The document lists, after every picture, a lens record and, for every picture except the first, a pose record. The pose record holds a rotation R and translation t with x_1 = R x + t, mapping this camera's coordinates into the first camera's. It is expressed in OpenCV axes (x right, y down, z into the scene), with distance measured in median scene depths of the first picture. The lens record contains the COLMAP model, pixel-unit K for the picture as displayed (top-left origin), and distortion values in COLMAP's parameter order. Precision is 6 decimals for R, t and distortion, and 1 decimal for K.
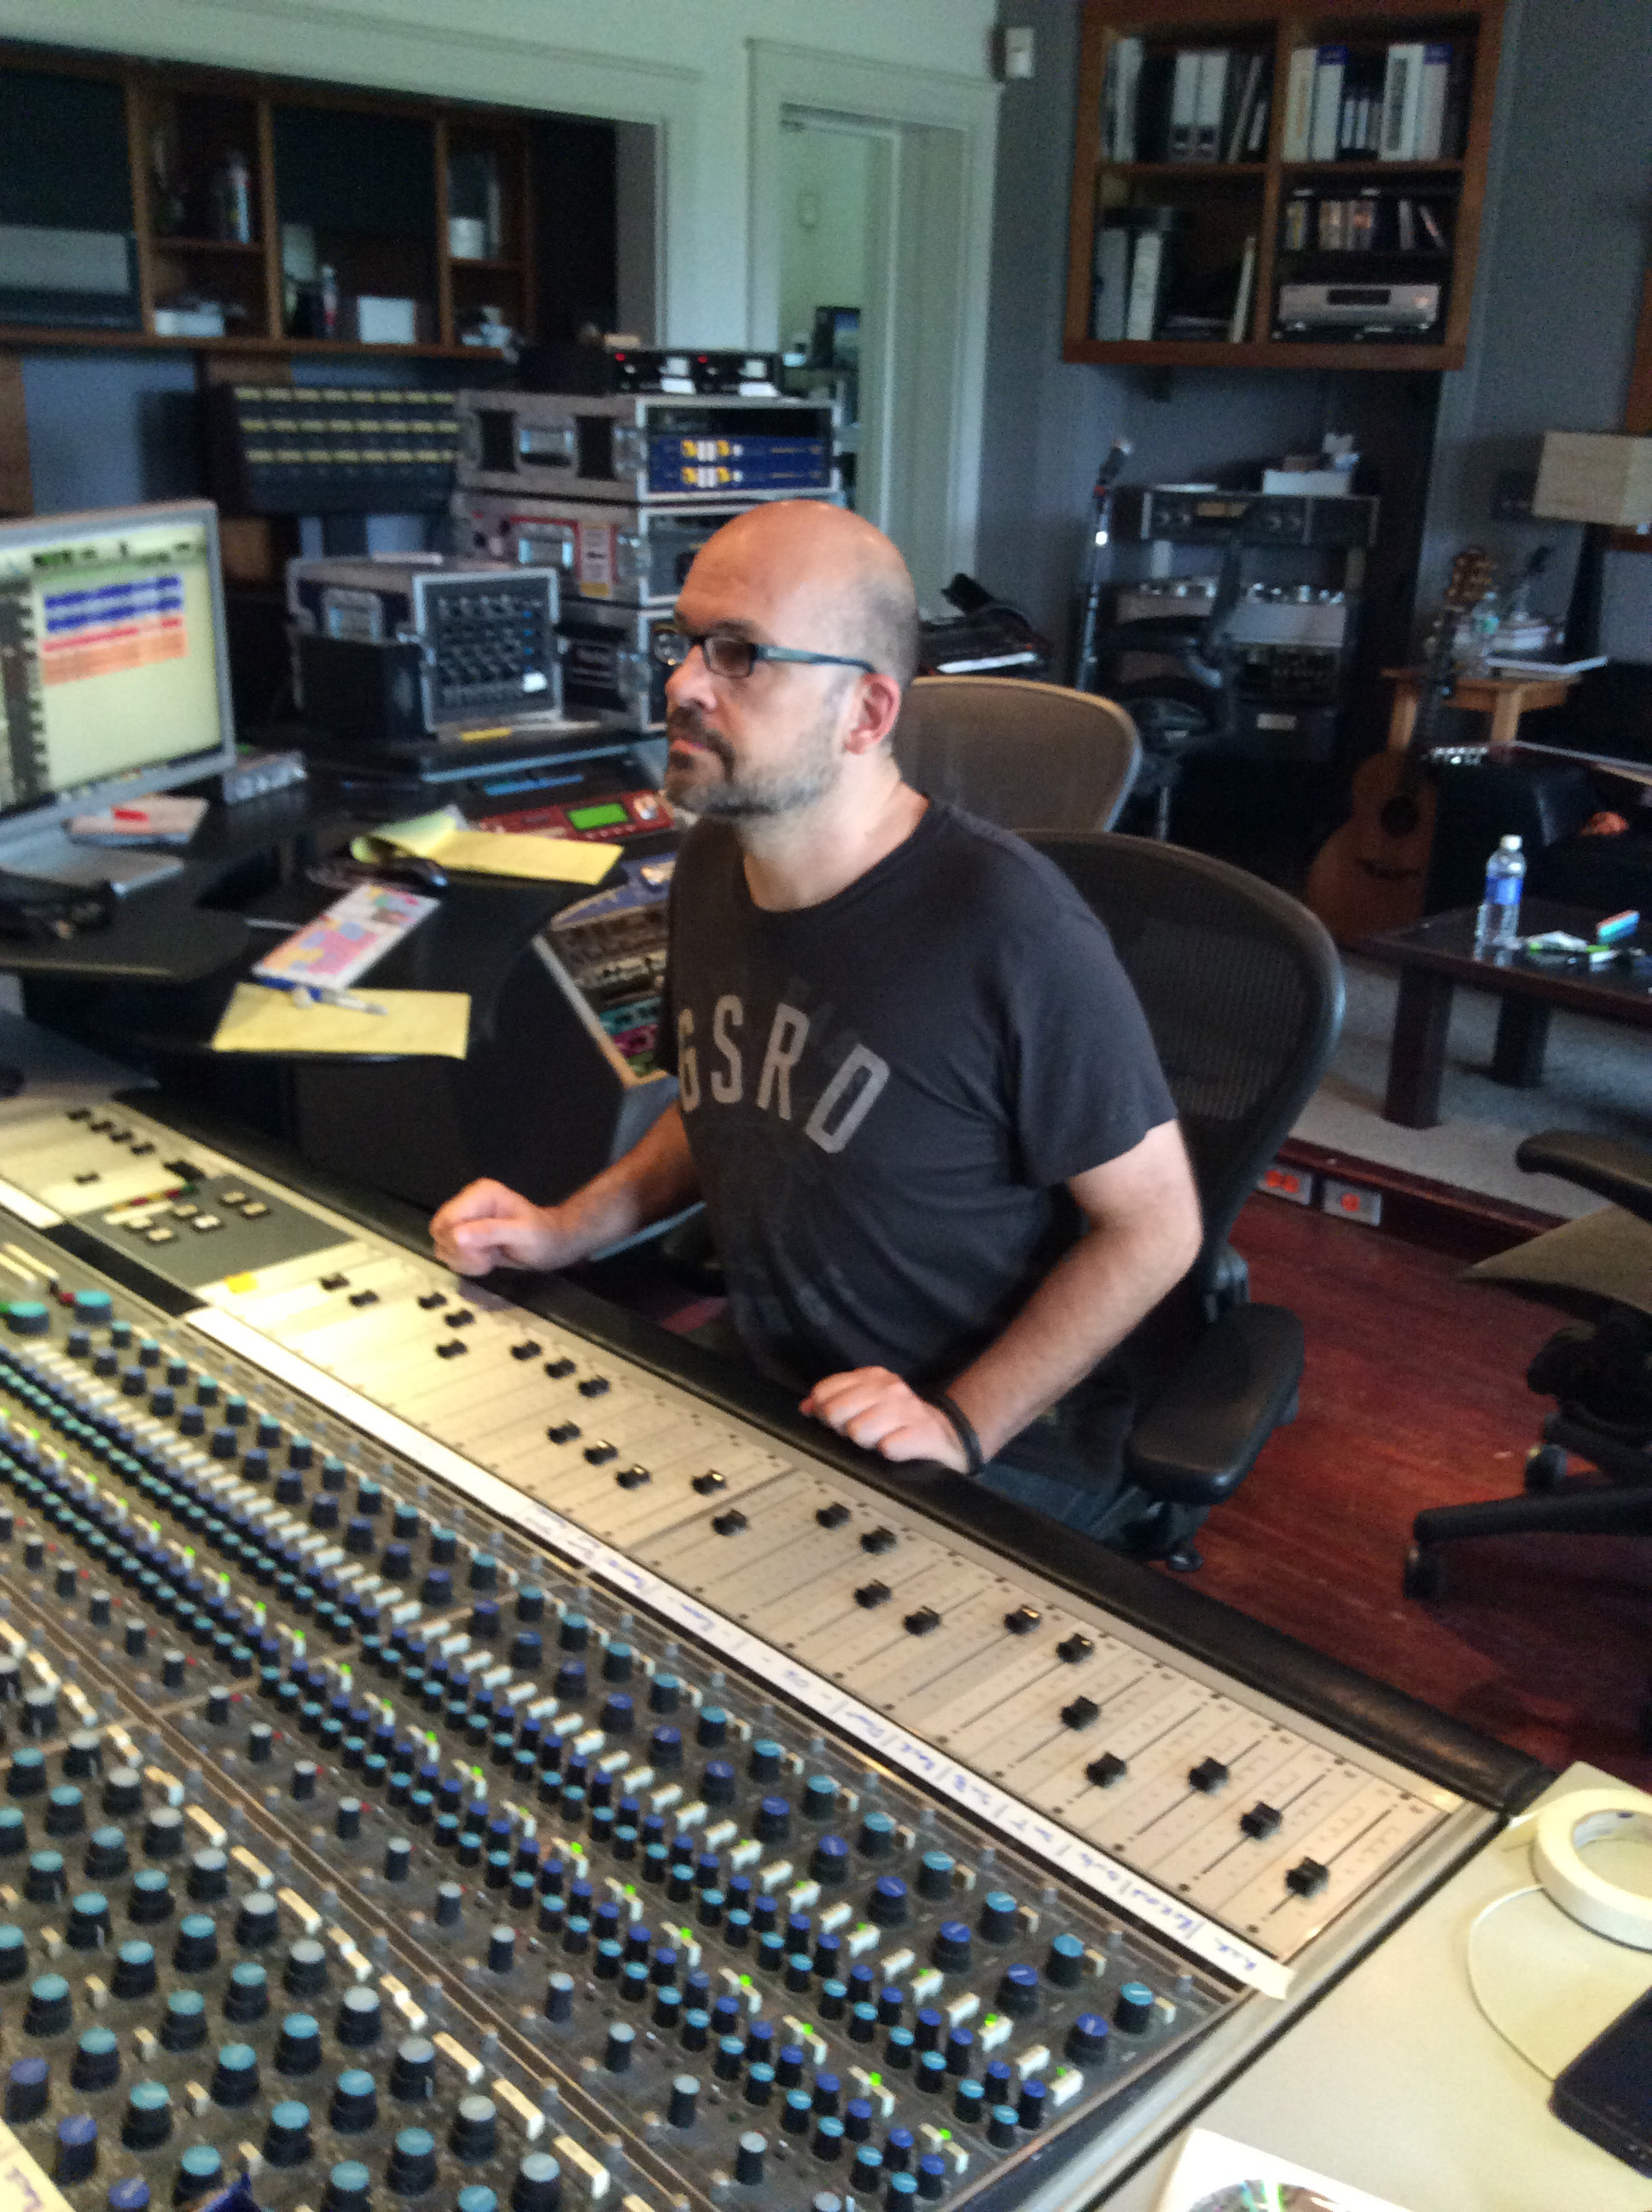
lens RADIAL K [[2065.5, 0, 816.3], [0, 2065.5, 1108.5], [0, 0, 1]] dist [-0.045739, 0.000000]
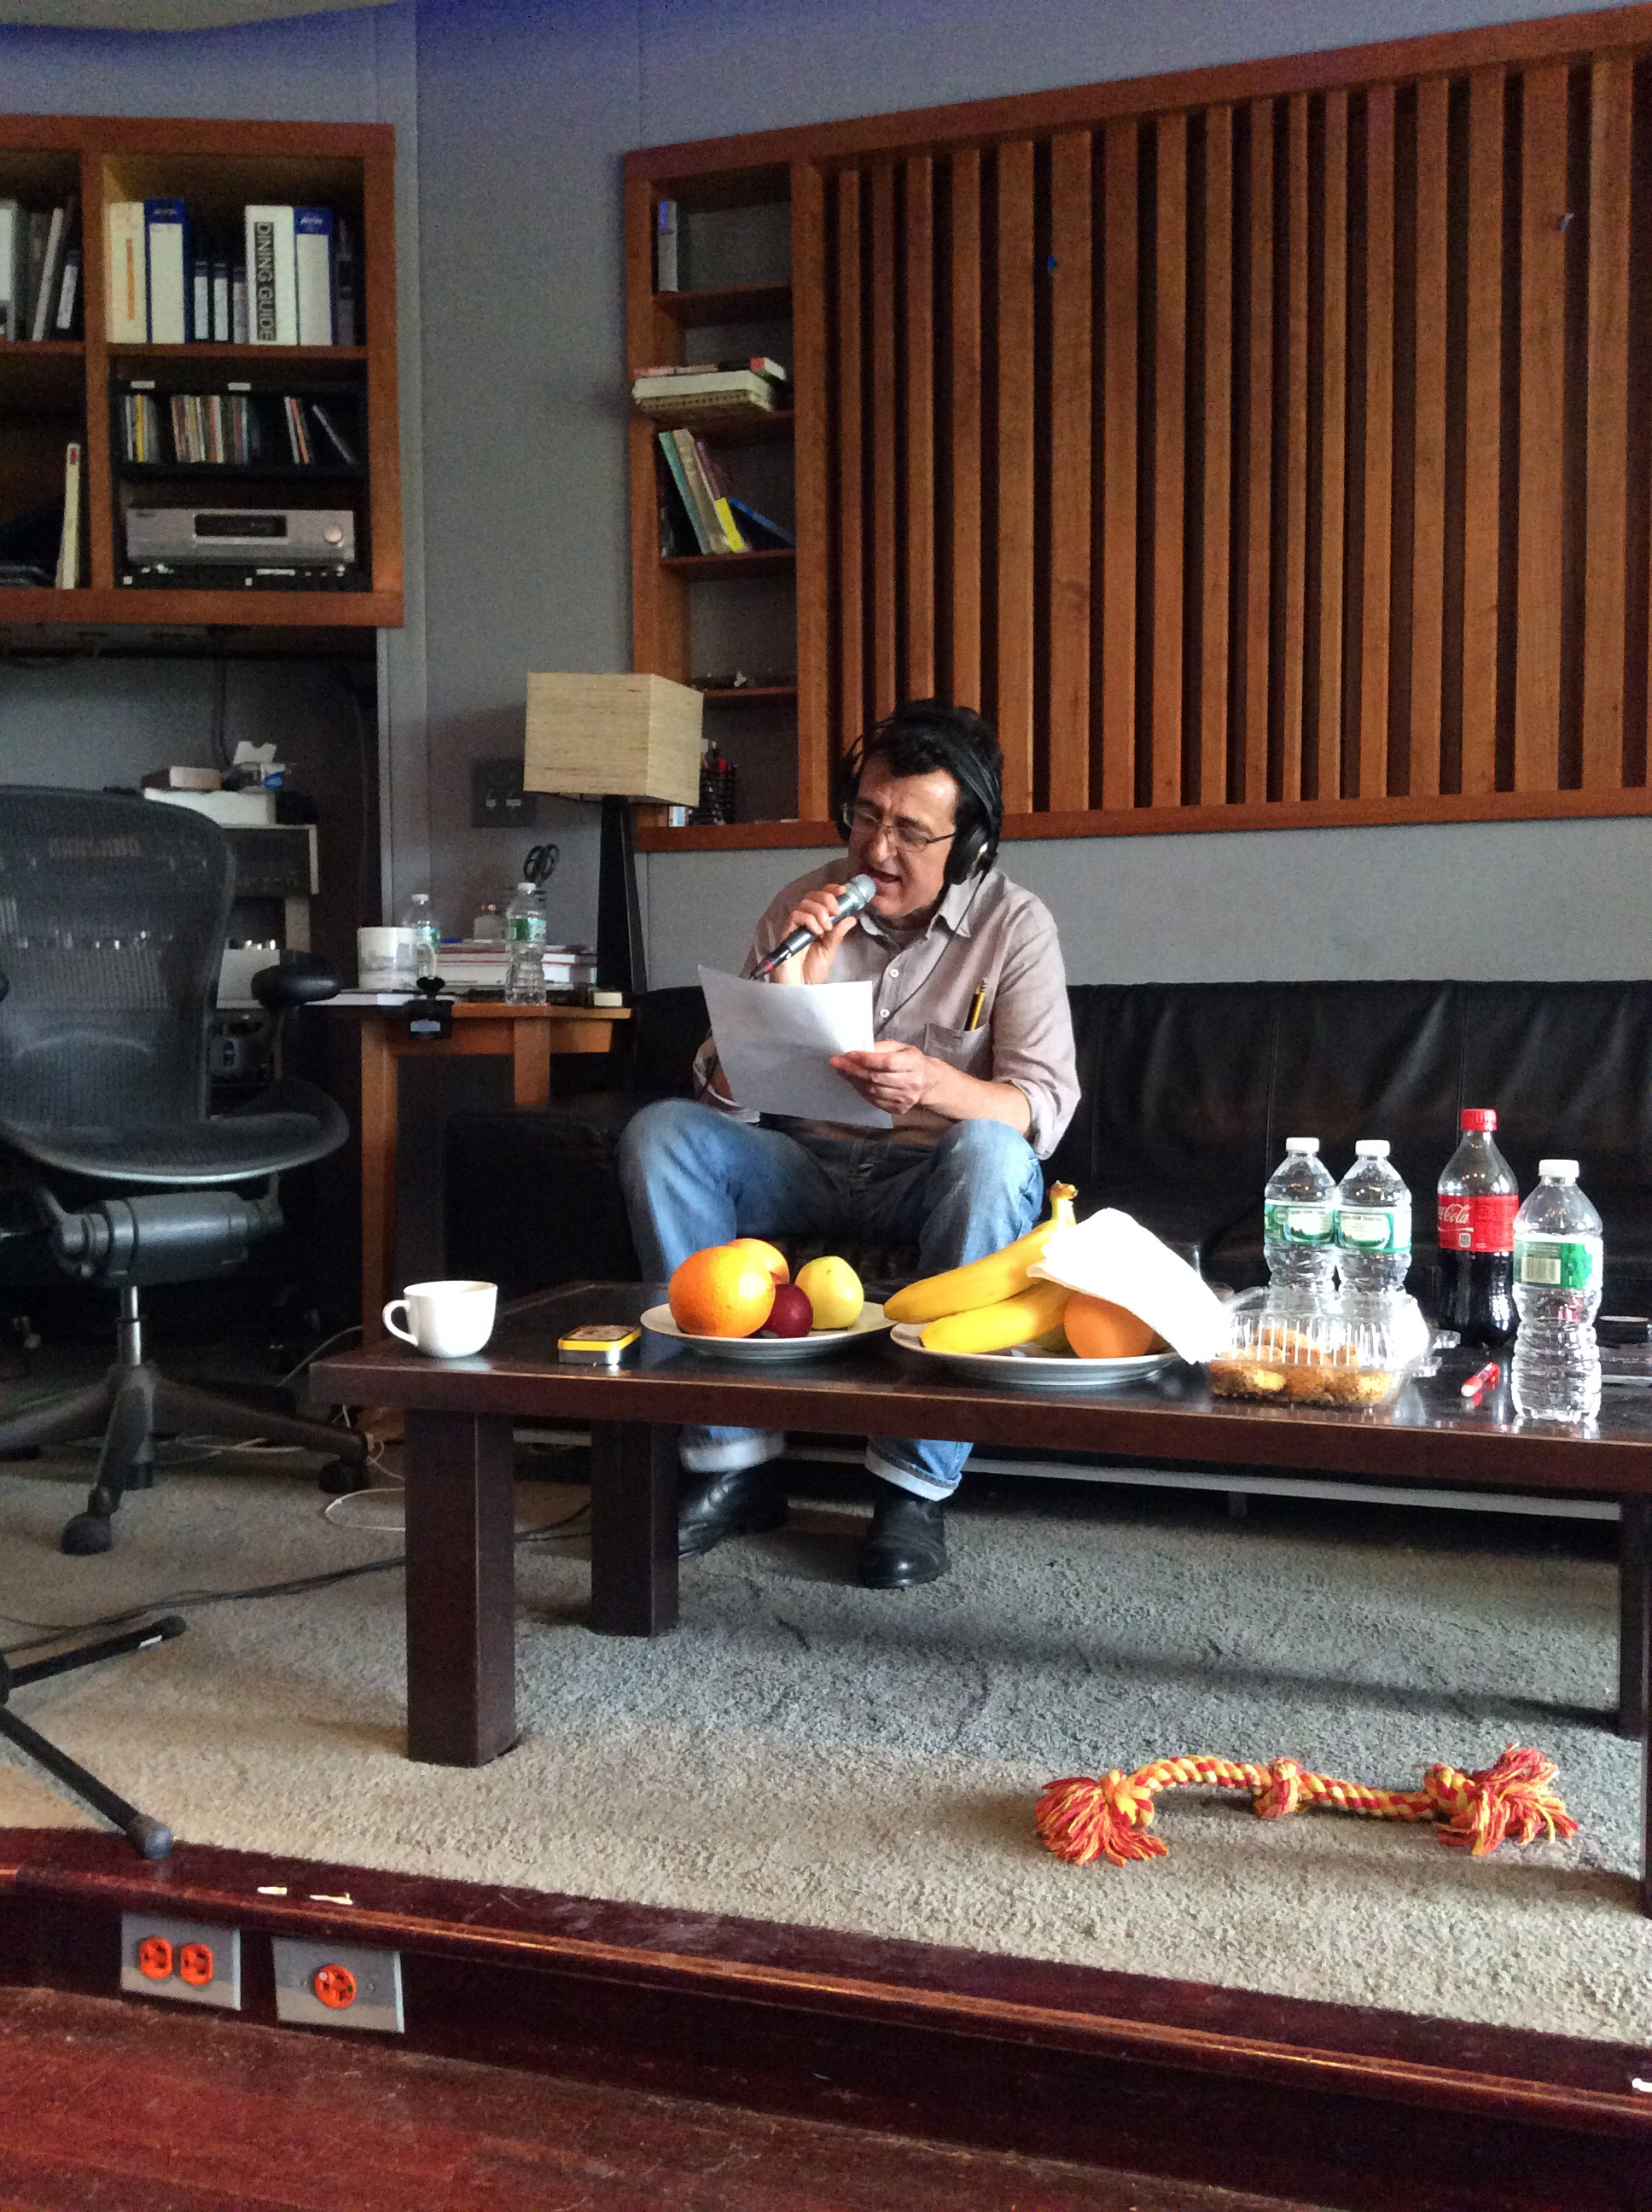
lens RADIAL K [[2065.5, 0, 822.6], [0, 2065.5, 1103.9], [0, 0, 1]] dist [-0.045739, 0.000000]
pose [[0.895191, -0.067762, 0.440502, 0.123063], [0.190798, 0.951490, -0.241375, -0.003972], [-0.402777, 0.300124, 0.864694, 0.380064]]
